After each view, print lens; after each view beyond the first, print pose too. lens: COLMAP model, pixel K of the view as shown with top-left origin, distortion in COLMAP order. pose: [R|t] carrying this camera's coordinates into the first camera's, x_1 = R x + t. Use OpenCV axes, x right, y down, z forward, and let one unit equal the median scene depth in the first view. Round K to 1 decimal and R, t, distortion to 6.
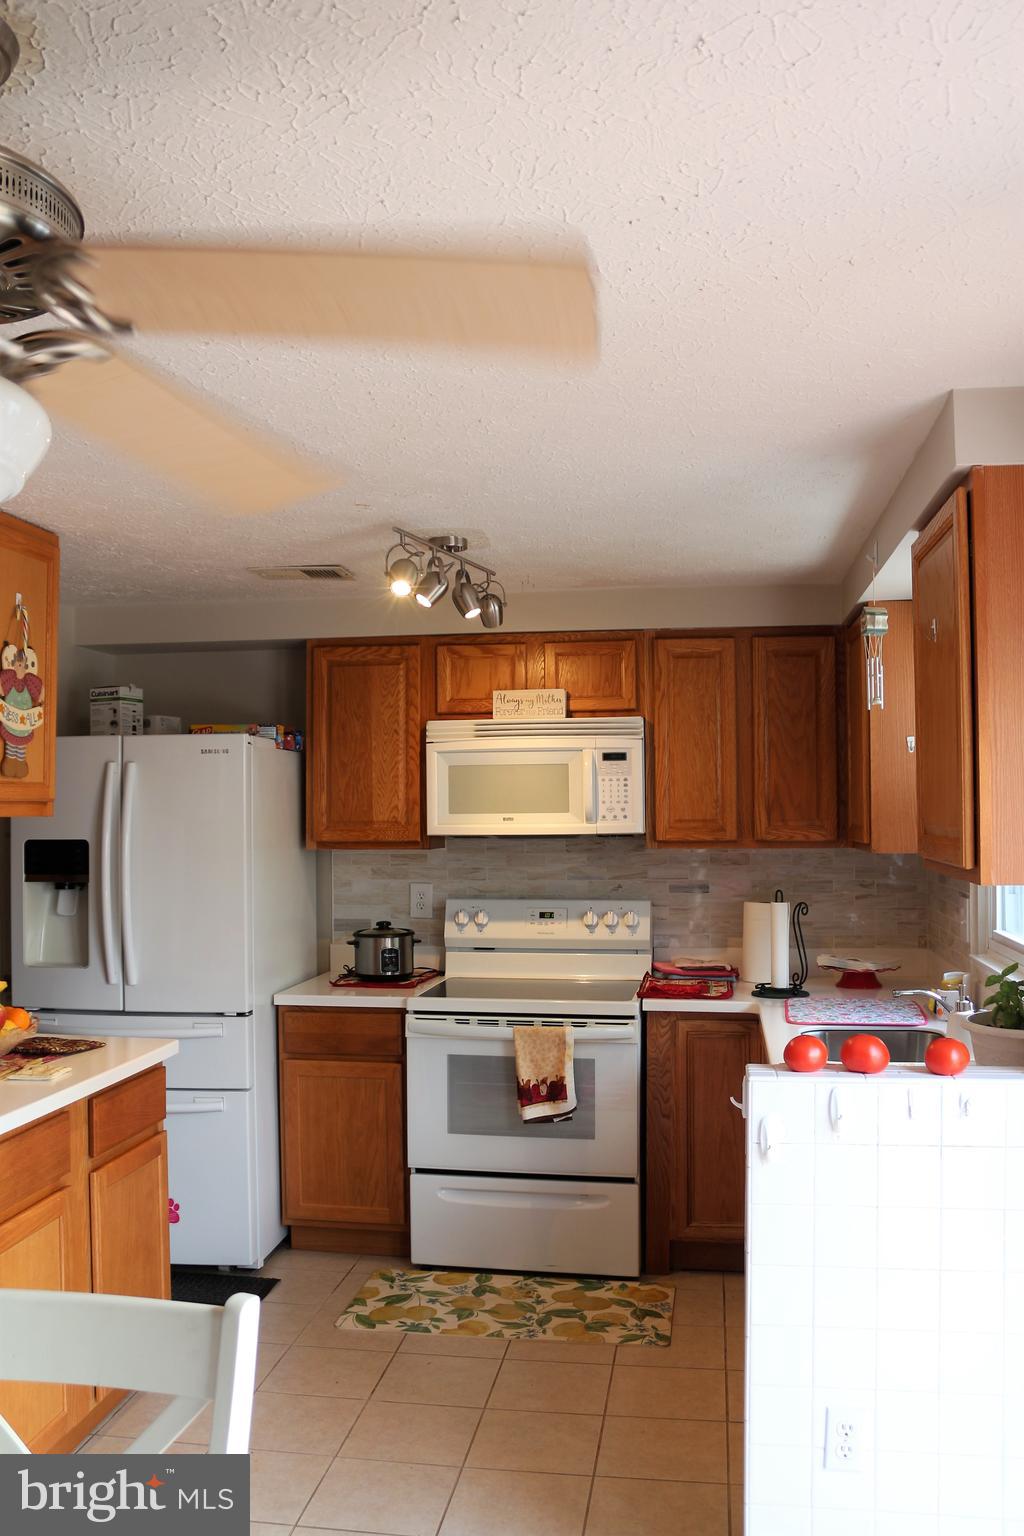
lens RADIAL K [[1344.1, 0, 502.5], [0, 1344.1, 787.5], [0, 0, 1]] dist [-0.167960, 0.140715]
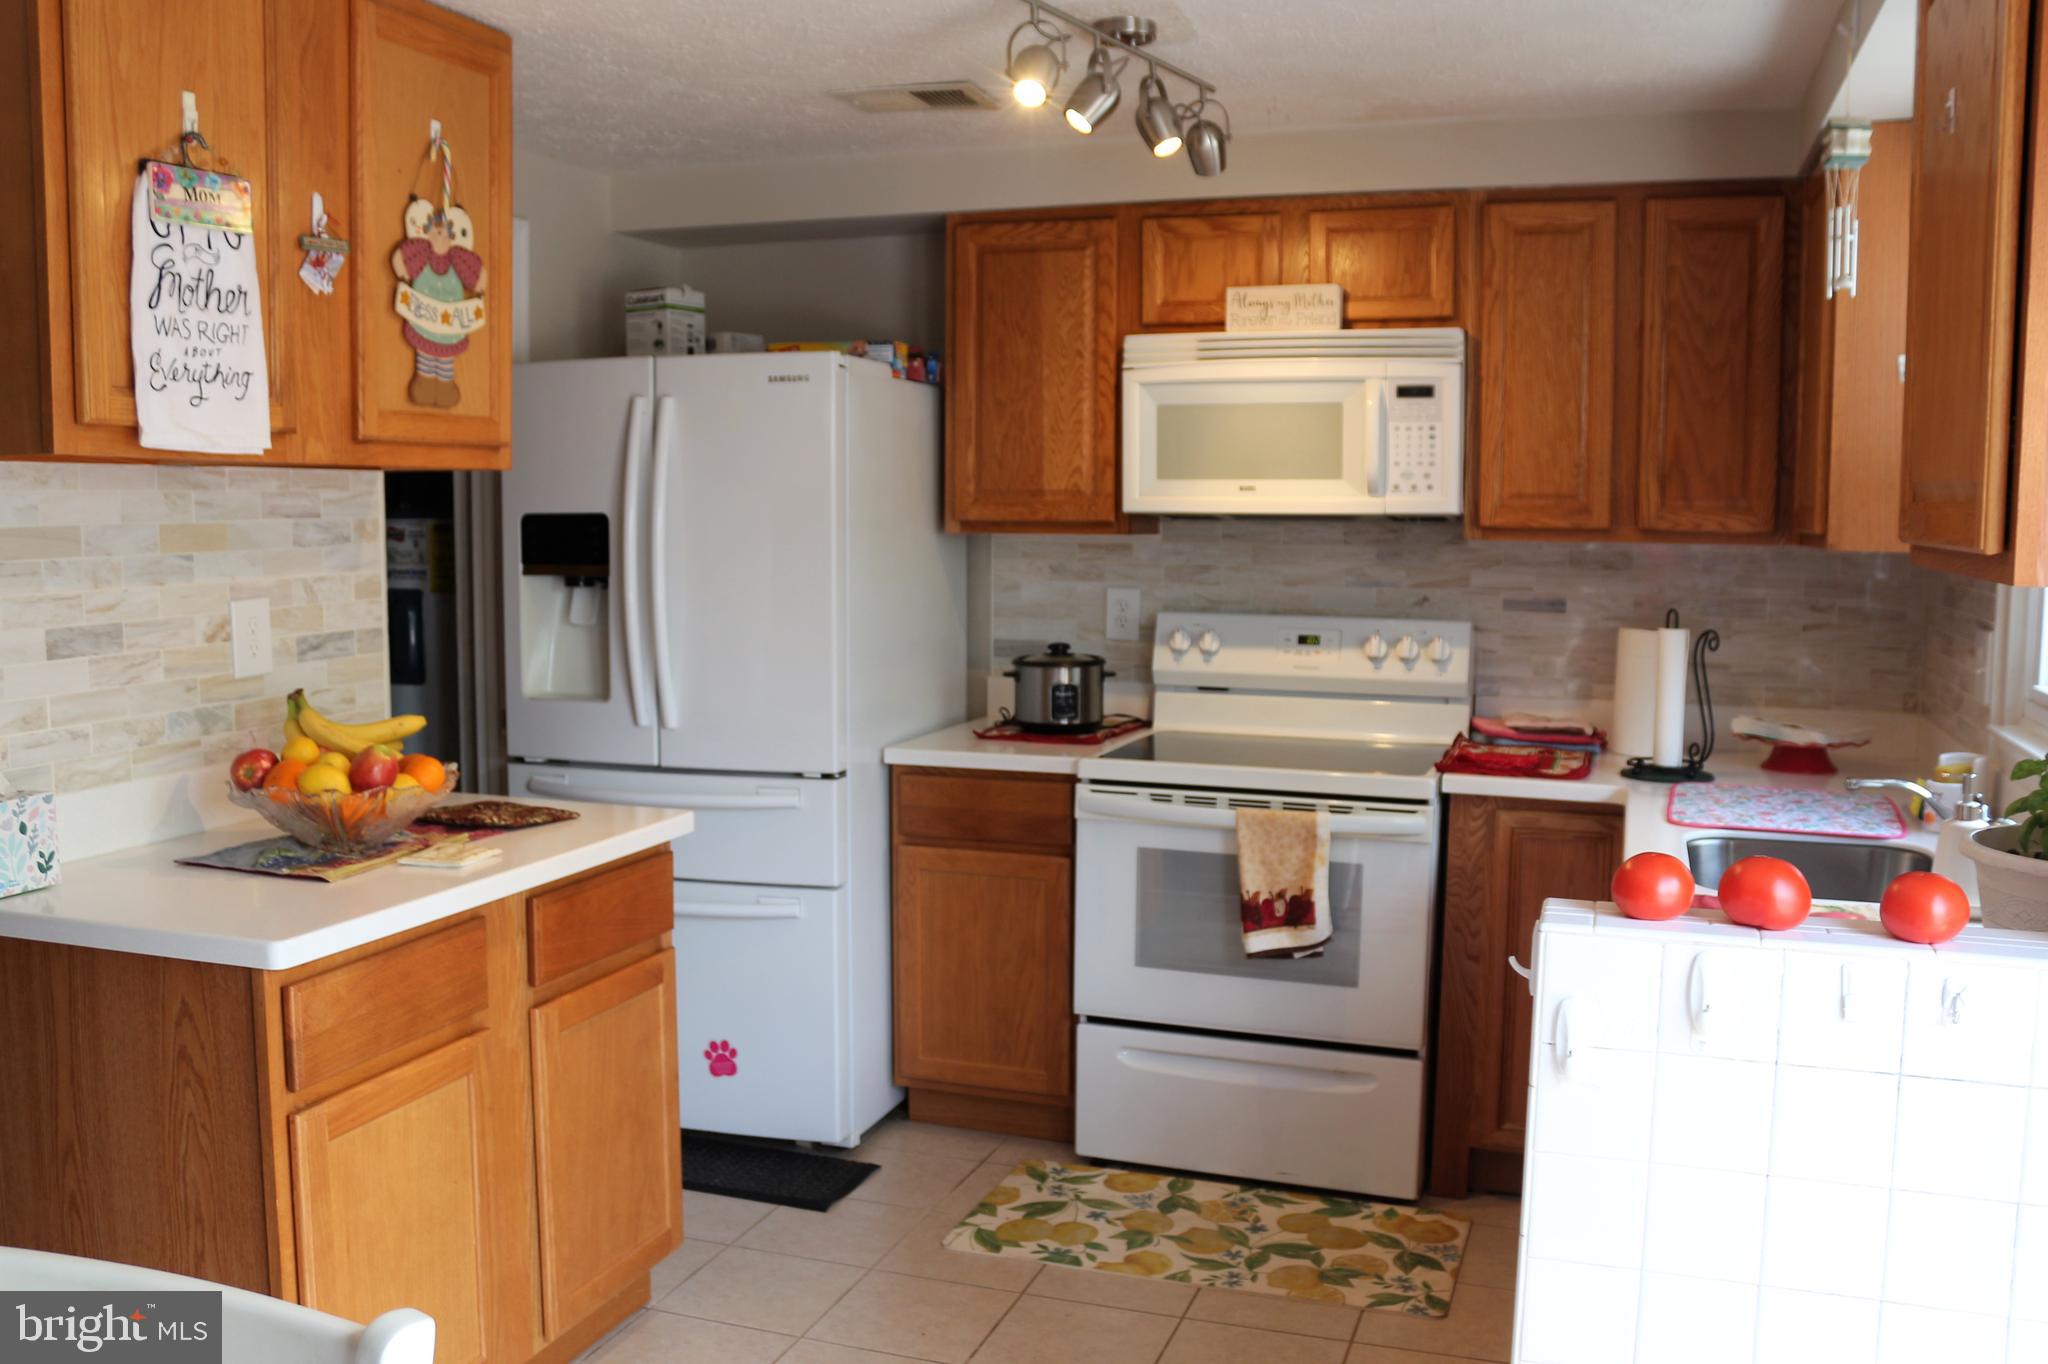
lens RADIAL K [[1793.7, 0, 979.9], [0, 1793.7, 713.9], [0, 0, 1]] dist [-0.189098, 0.153185]
pose [[0.980069, 0.031910, -0.196077, 0.050702], [-0.006138, 0.991408, 0.130663, 0.020300], [0.198562, -0.126855, 0.971844, 0.135245]]
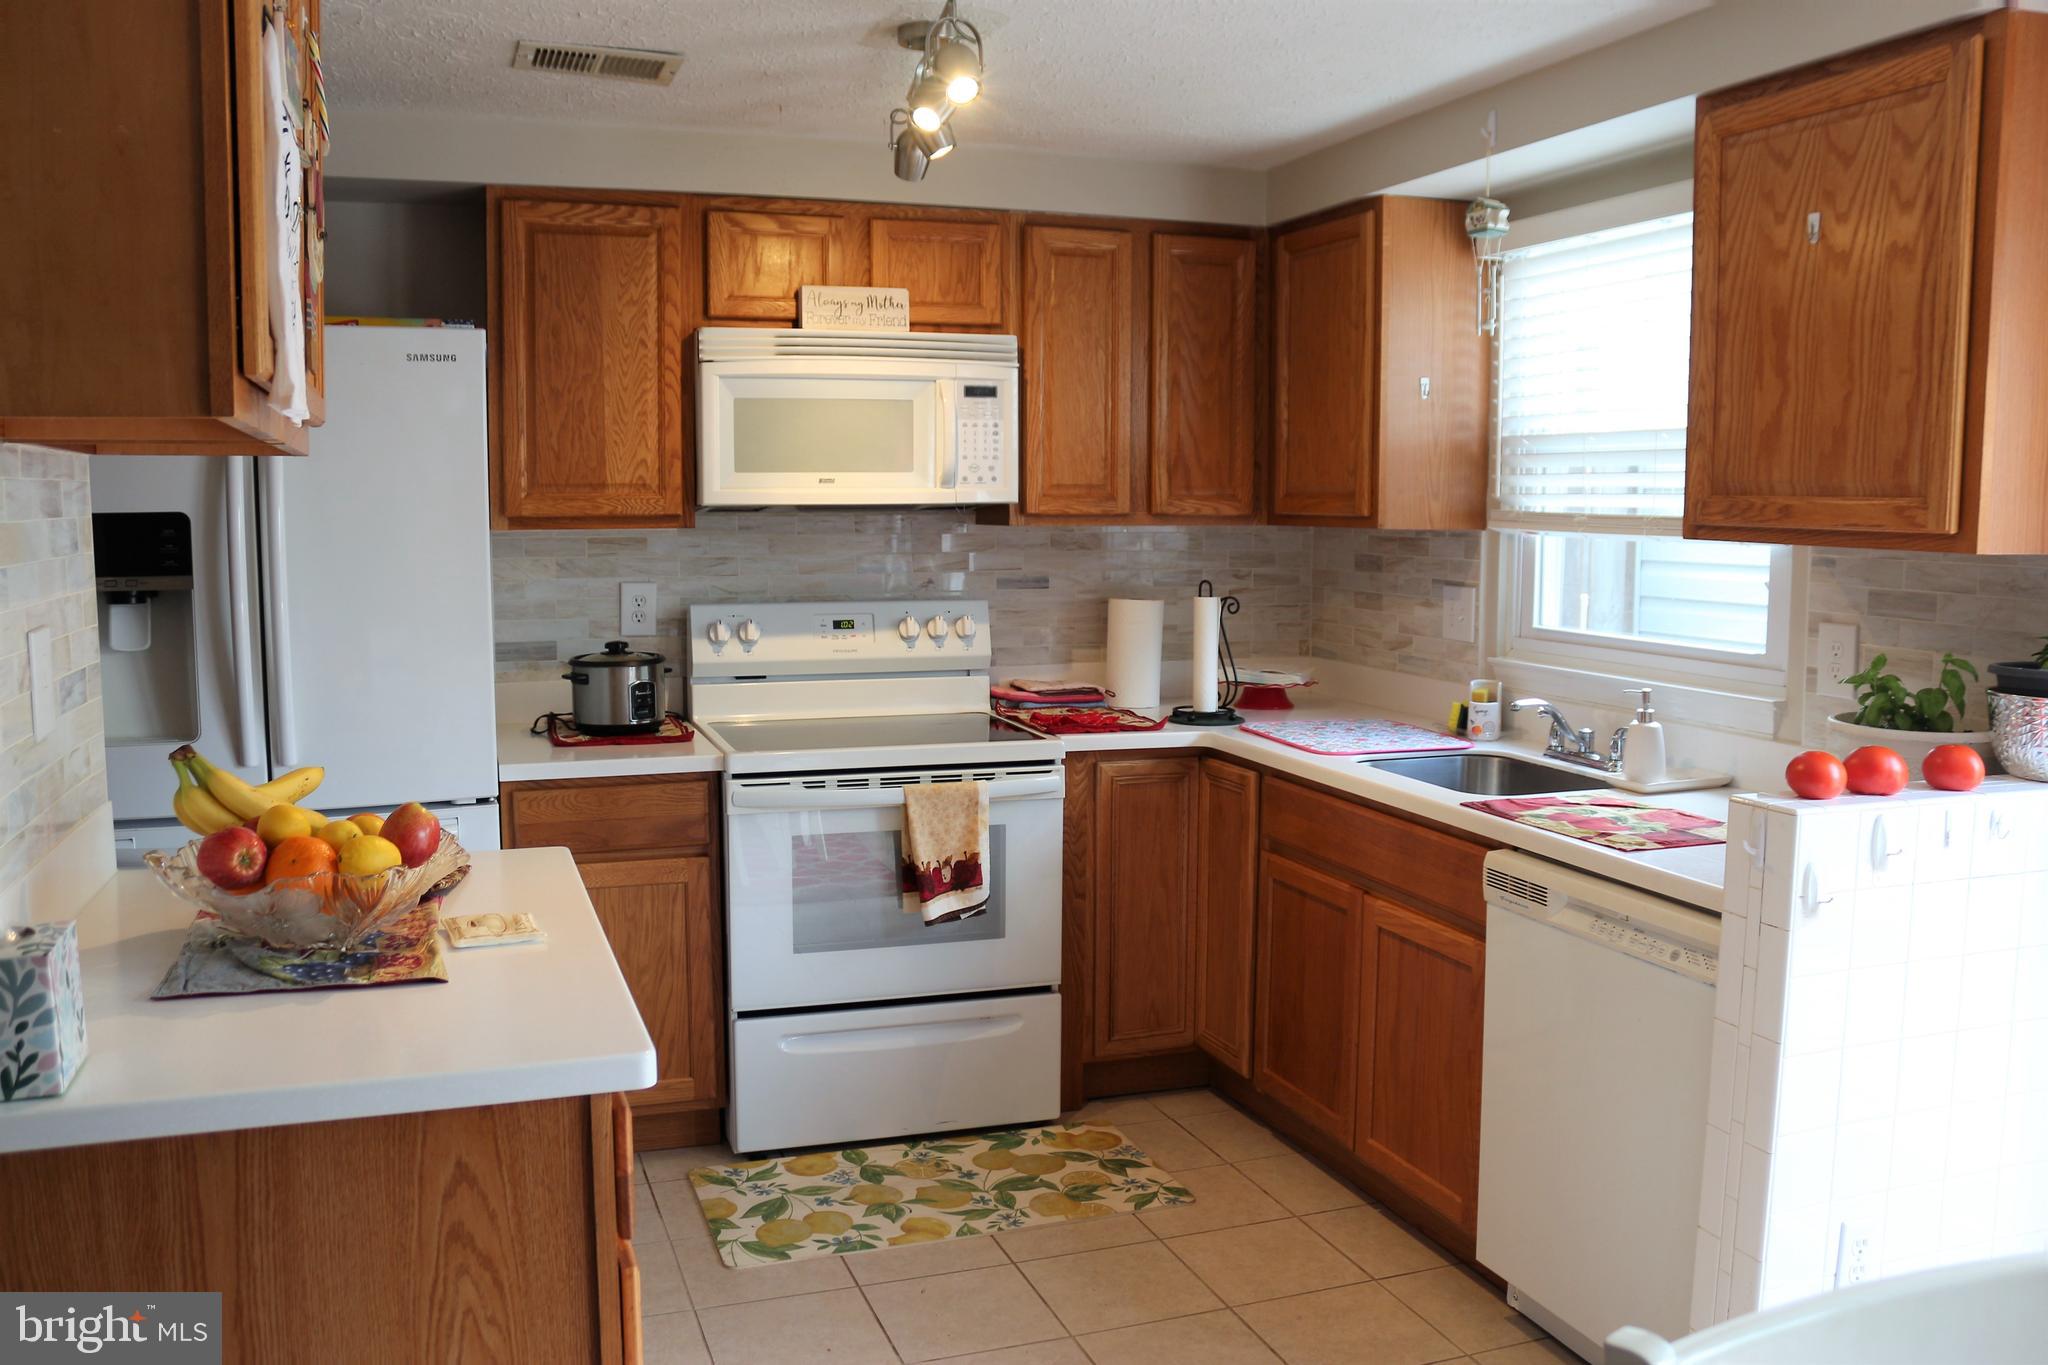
lens RADIAL K [[1708.2, 0, 1087.3], [0, 1708.2, 704.6], [0, 0, 1]] dist [-0.169616, 0.110635]
pose [[0.868284, -0.049495, 0.493592, -0.310763], [-0.016608, 0.991552, 0.128644, 0.023643], [-0.495789, -0.119897, 0.860127, 0.202049]]
